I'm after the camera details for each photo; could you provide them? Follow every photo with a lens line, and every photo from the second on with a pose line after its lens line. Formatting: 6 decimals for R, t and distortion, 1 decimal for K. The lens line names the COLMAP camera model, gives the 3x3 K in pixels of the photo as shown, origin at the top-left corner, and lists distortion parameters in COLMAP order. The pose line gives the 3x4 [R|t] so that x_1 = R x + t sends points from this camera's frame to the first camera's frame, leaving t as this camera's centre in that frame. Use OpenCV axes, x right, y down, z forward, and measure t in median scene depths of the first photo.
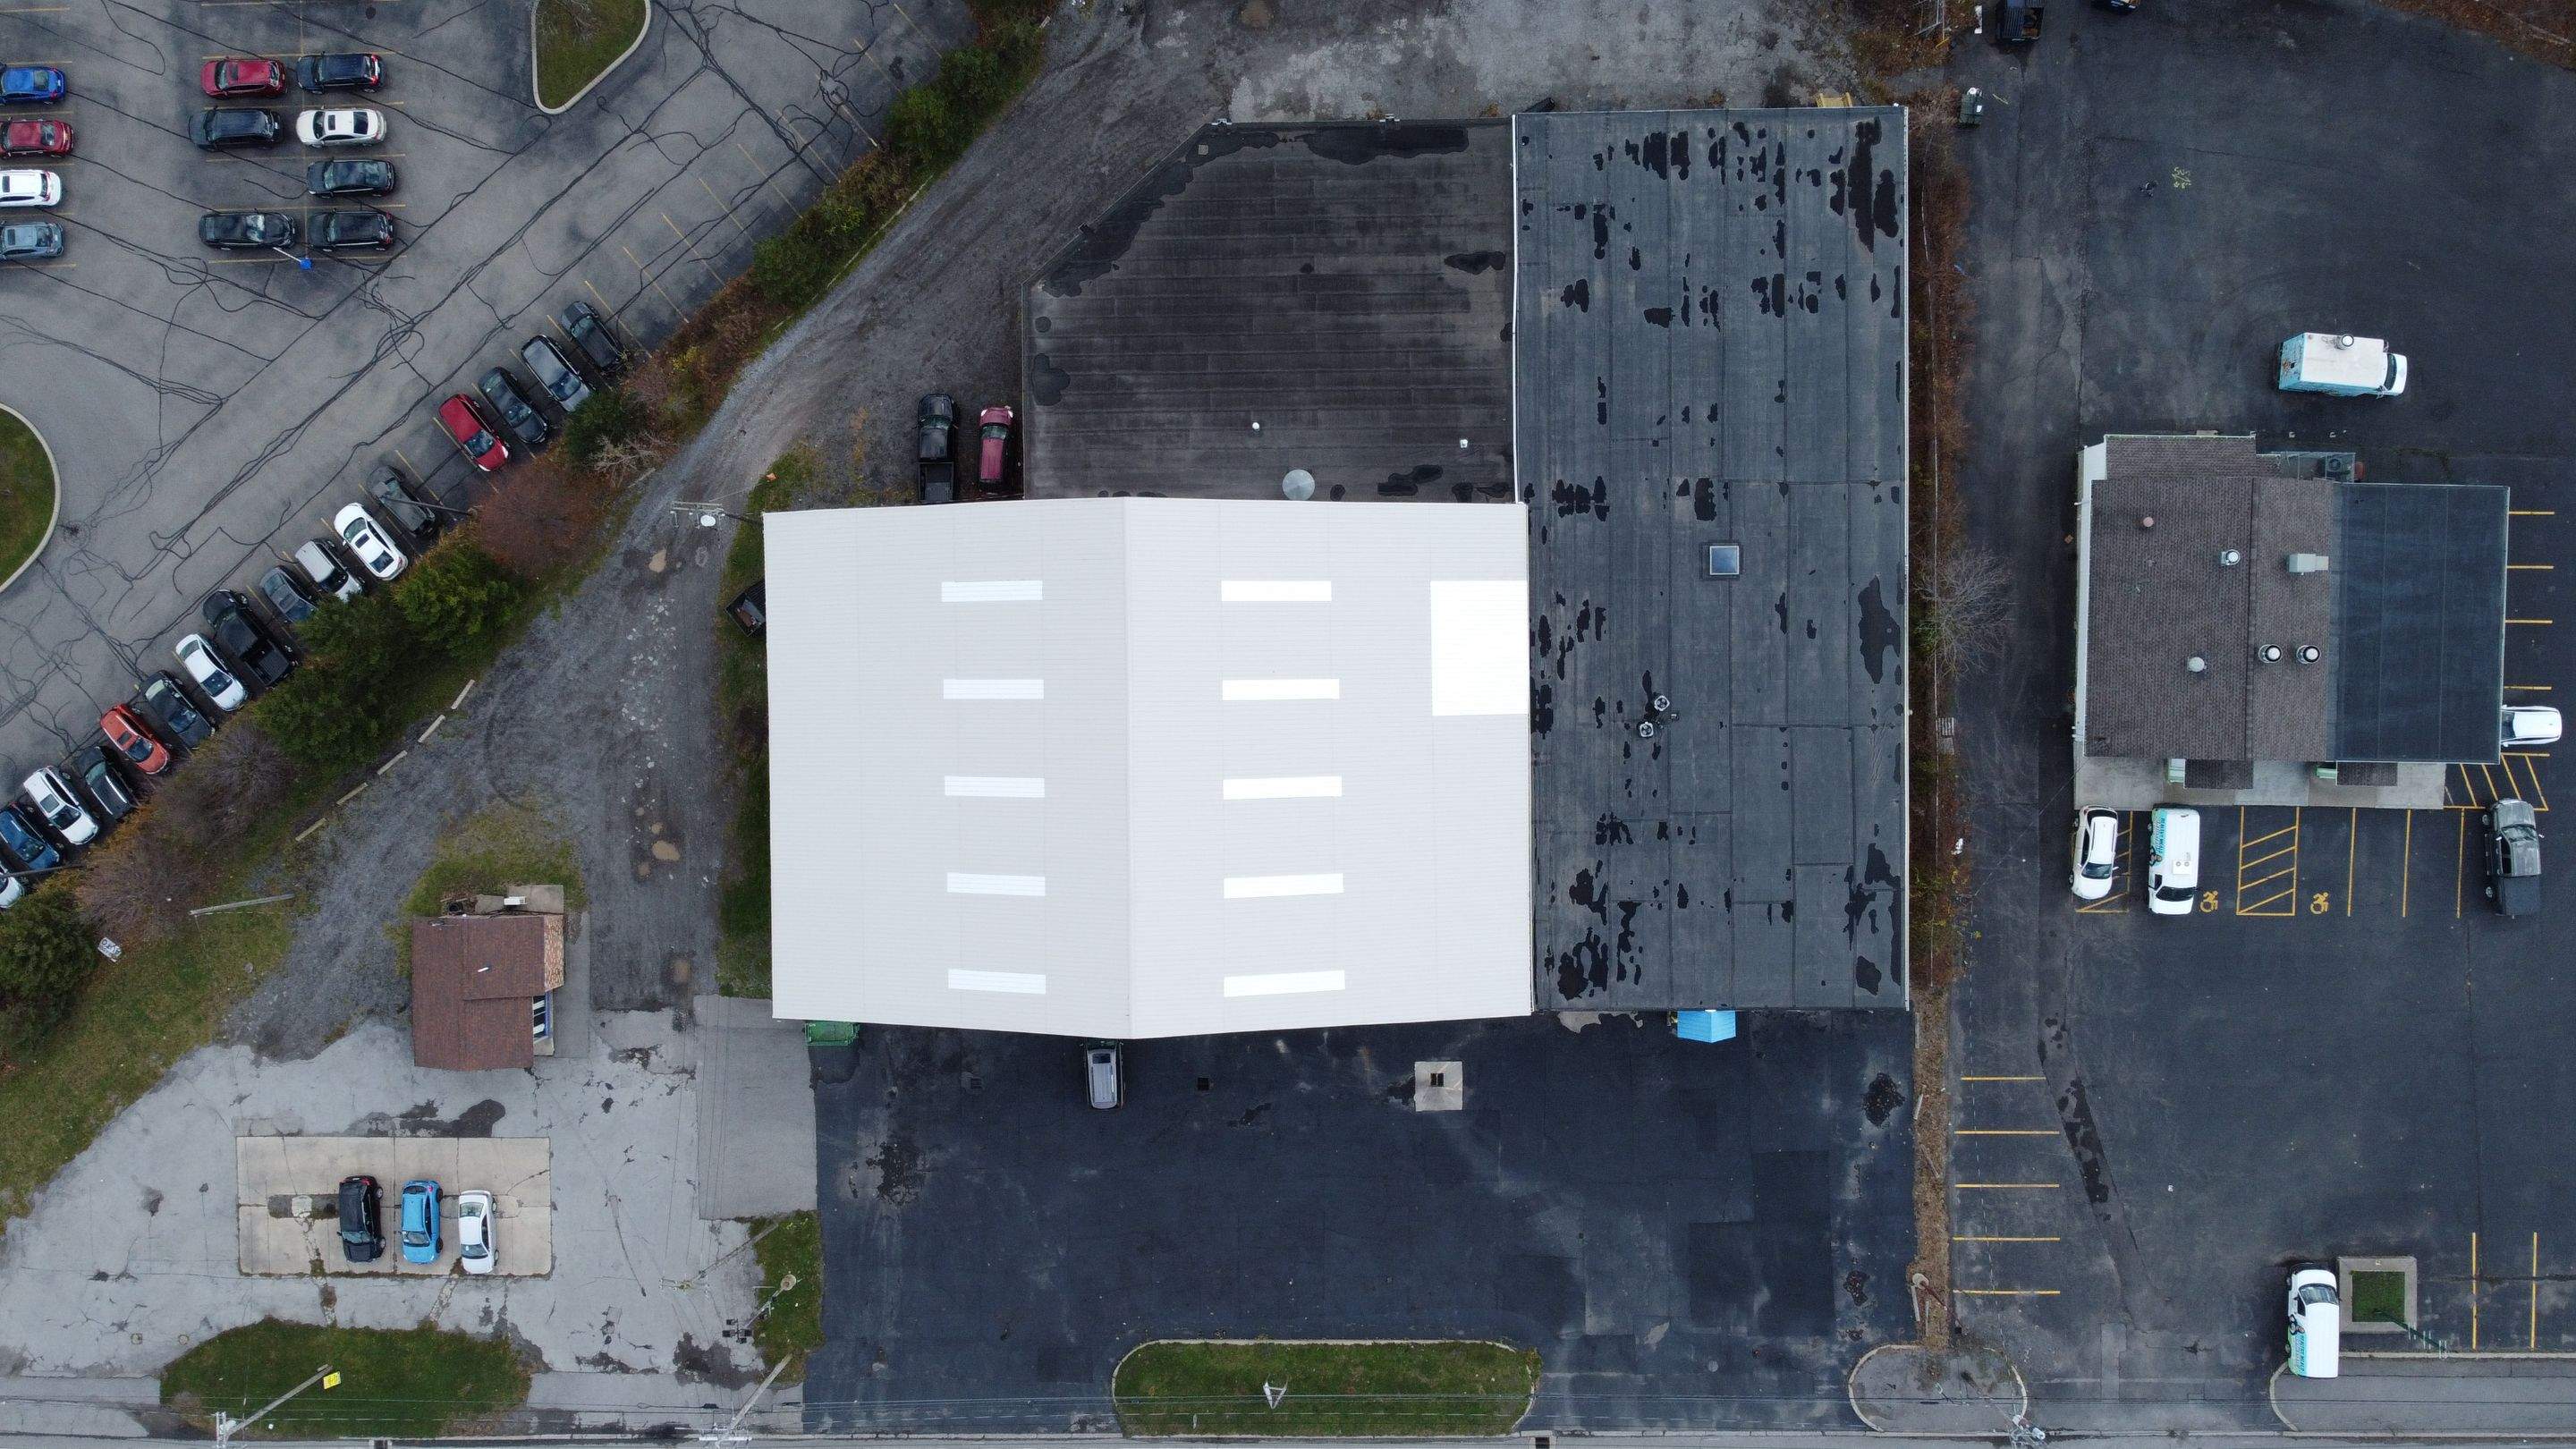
lens RADIAL K [[1930.2, 0, 1288.0], [0, 1930.2, 724.5], [0, 0, 1]] dist [0.004513, -0.002988]
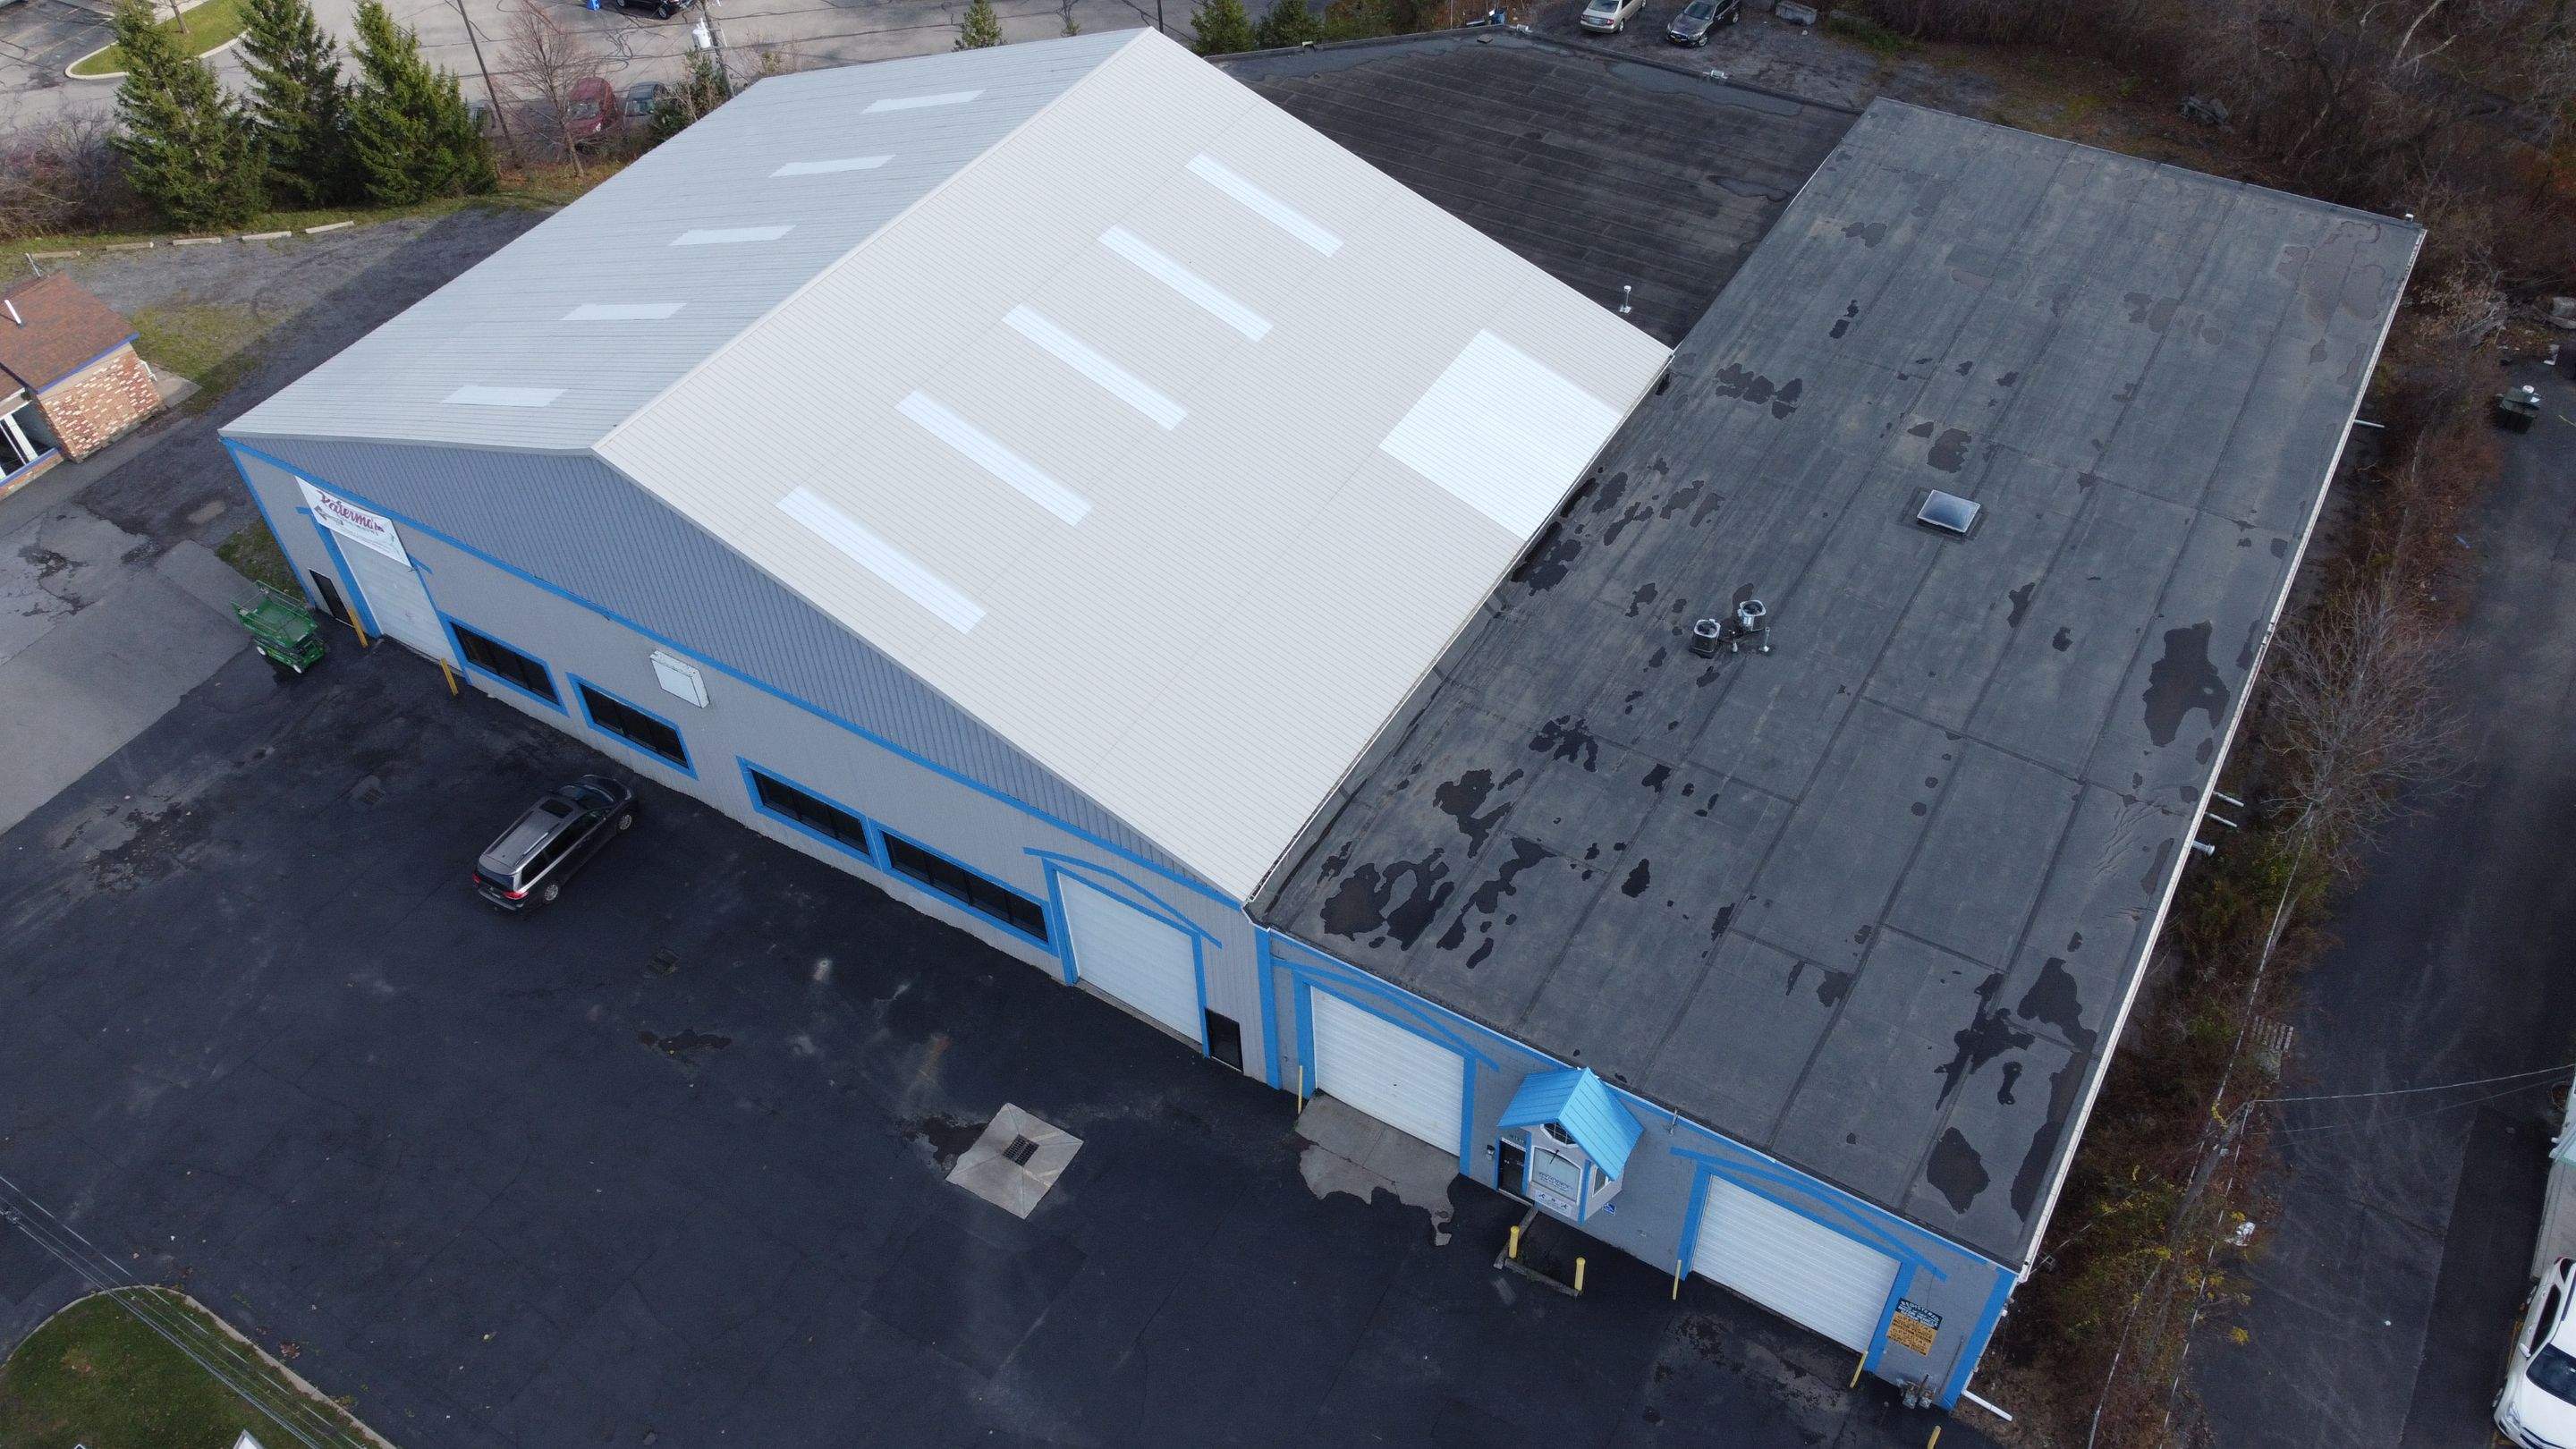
lens RADIAL K [[1930.2, 0, 1288.0], [0, 1930.2, 724.5], [0, 0, 1]] dist [0.004513, -0.002988]
pose [[0.849002, 0.384731, -0.362184, 0.290121], [-0.528376, 0.613264, -0.587134, 0.396844], [-0.003774, 0.689847, 0.723945, 0.620207]]
